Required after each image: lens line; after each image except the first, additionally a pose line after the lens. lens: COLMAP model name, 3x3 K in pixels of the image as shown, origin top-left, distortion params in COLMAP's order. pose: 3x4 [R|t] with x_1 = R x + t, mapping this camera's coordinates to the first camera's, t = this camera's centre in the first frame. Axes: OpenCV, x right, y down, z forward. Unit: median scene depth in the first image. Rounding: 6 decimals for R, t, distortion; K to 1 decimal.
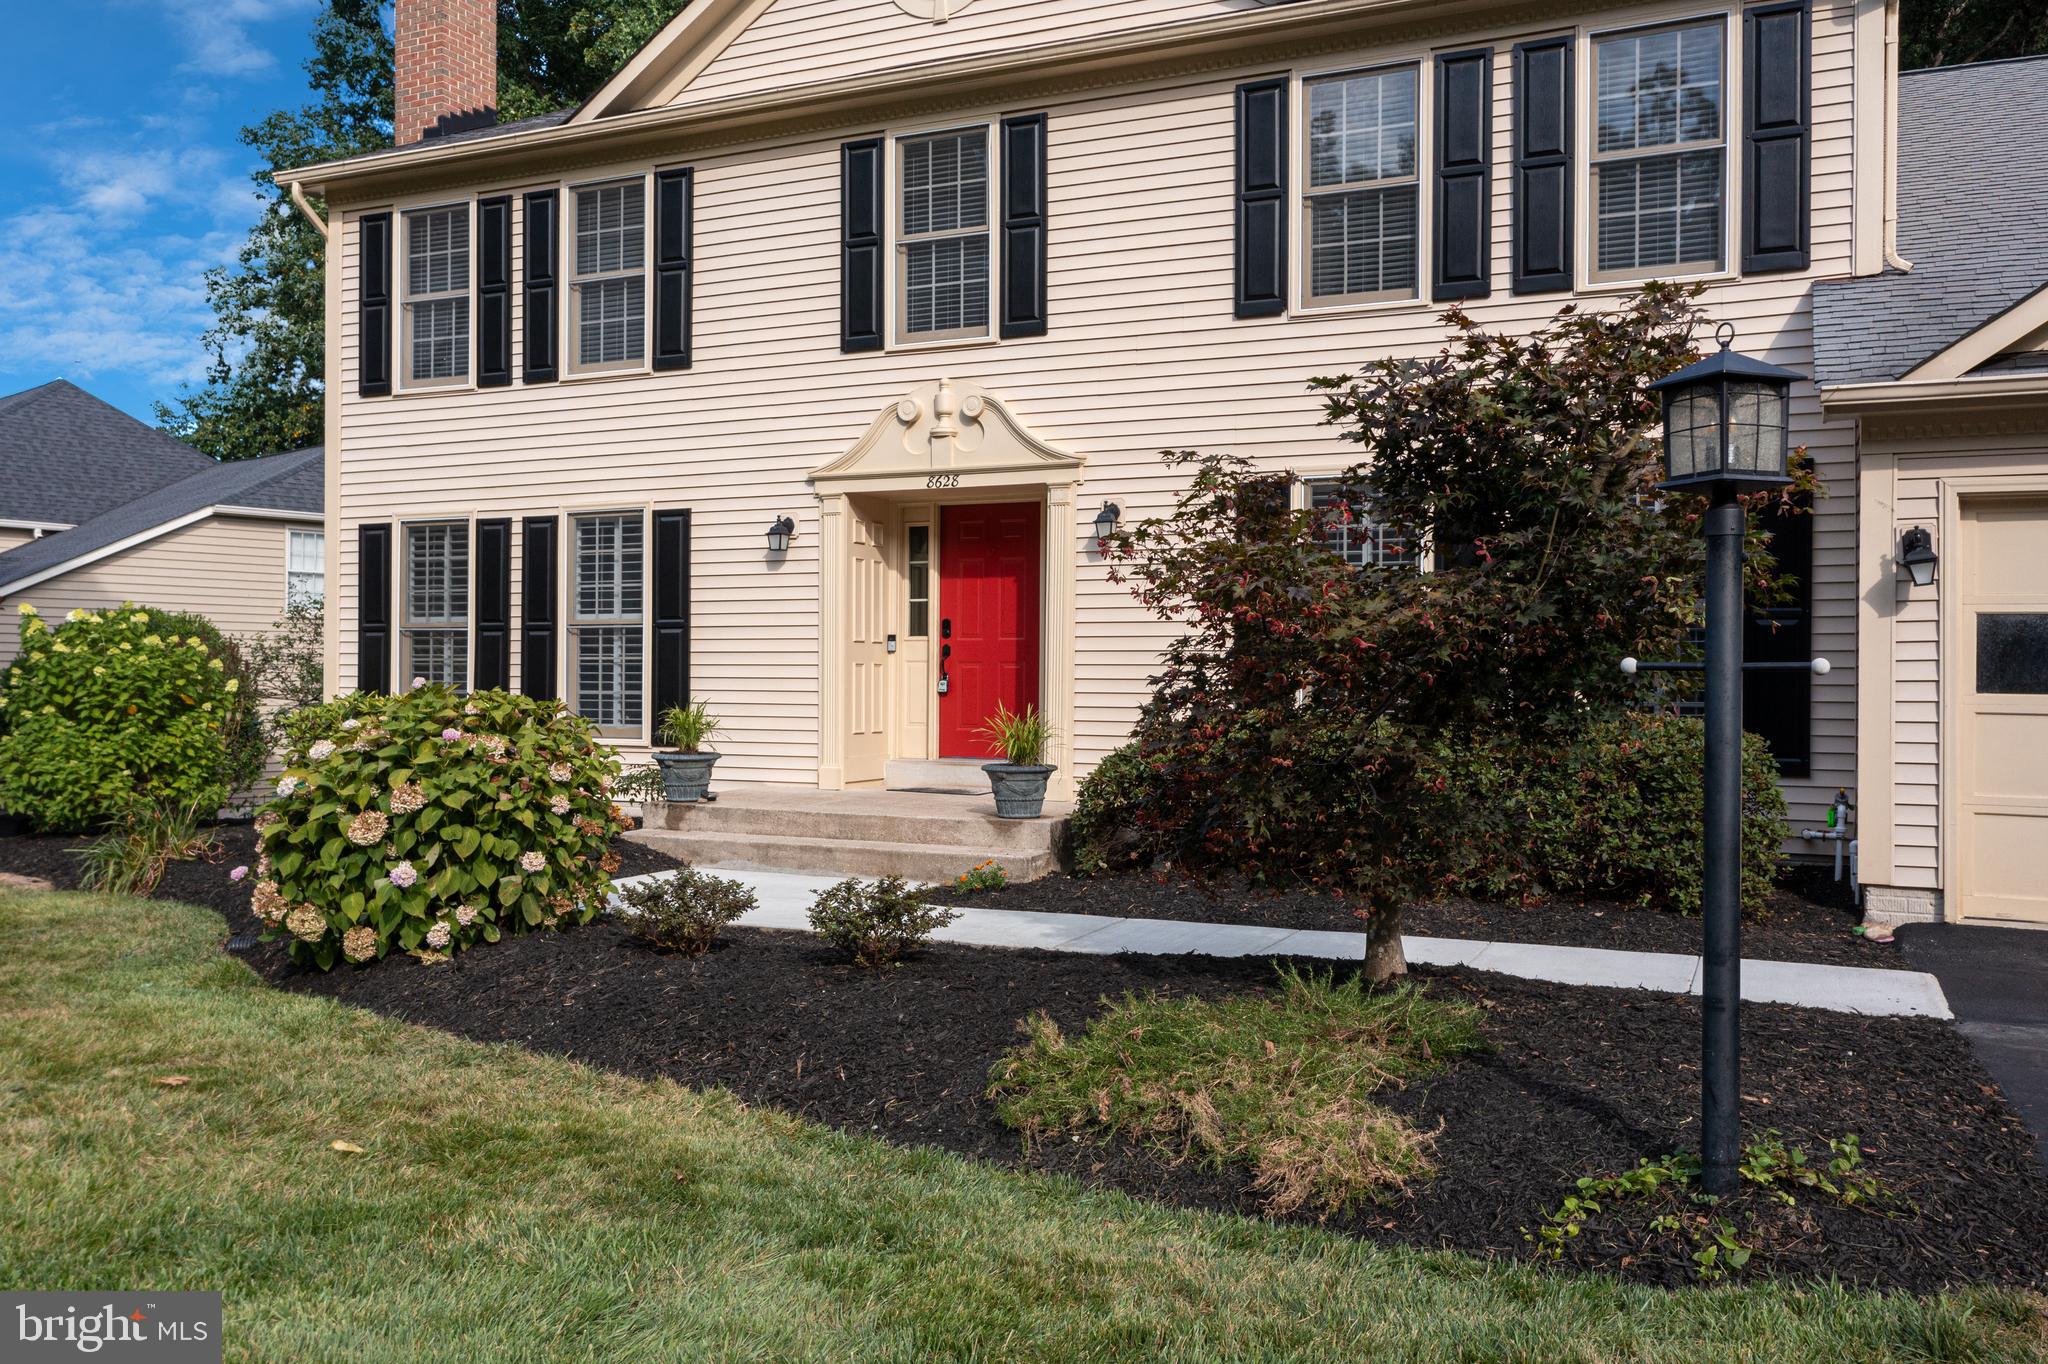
lens RADIAL K [[1612.3, 0, 1033.9], [0, 1612.3, 676.6], [0, 0, 1]] dist [-0.008044, 0.067210]
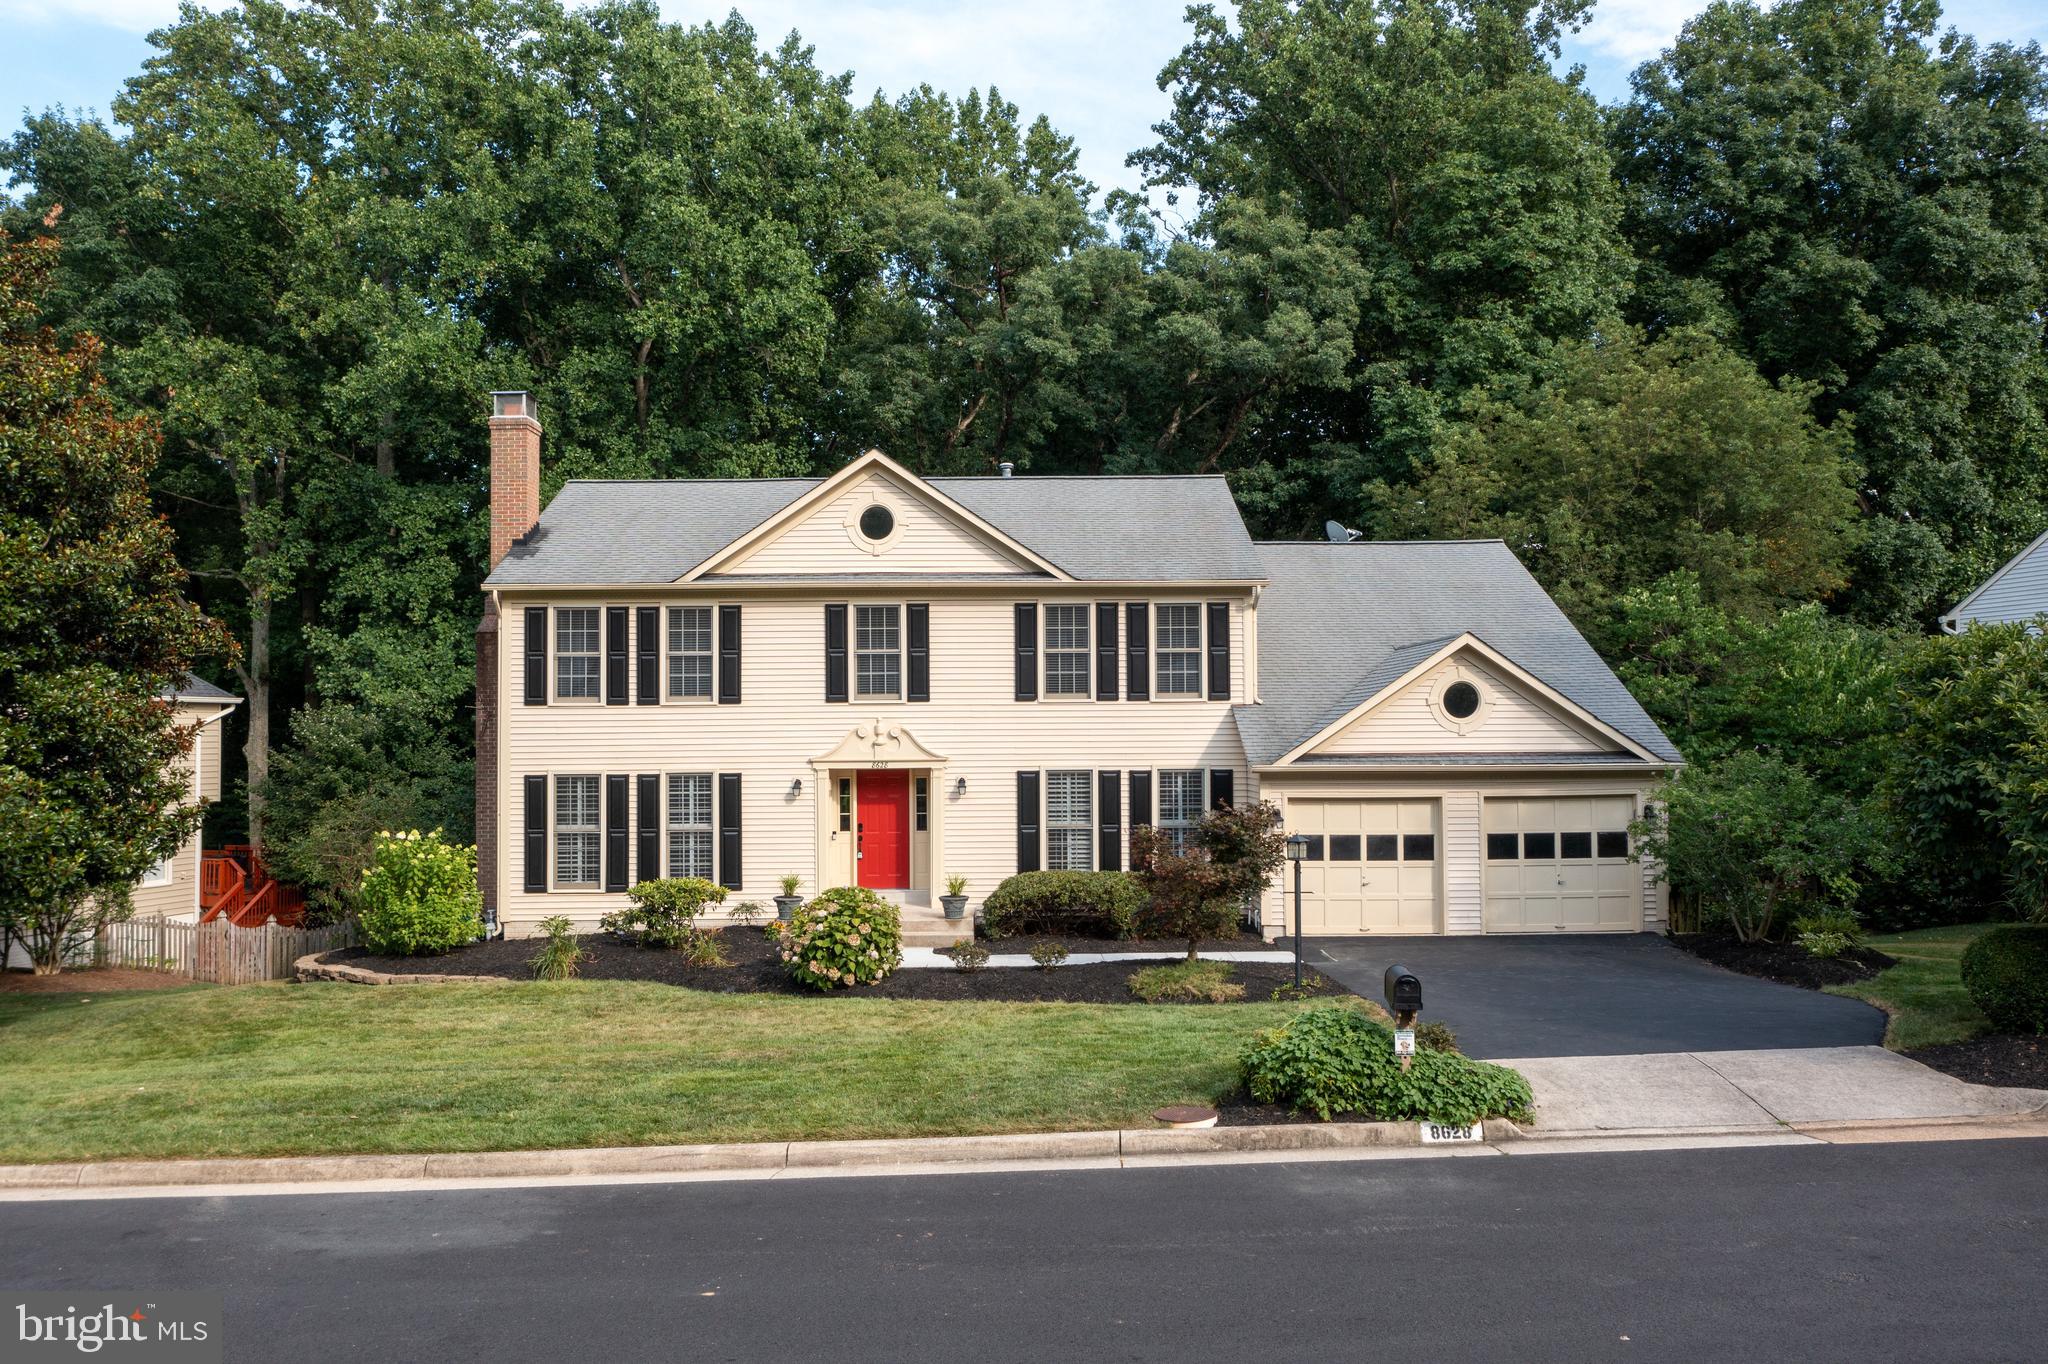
lens RADIAL K [[1612.3, 0, 1033.9], [0, 1612.3, 676.6], [0, 0, 1]] dist [-0.008044, 0.067210]
pose [[0.895204, 0.007944, 0.445585, -0.791887], [0.007404, 0.999438, -0.032692, -0.156995], [-0.445595, 0.032565, 0.894642, -0.991878]]
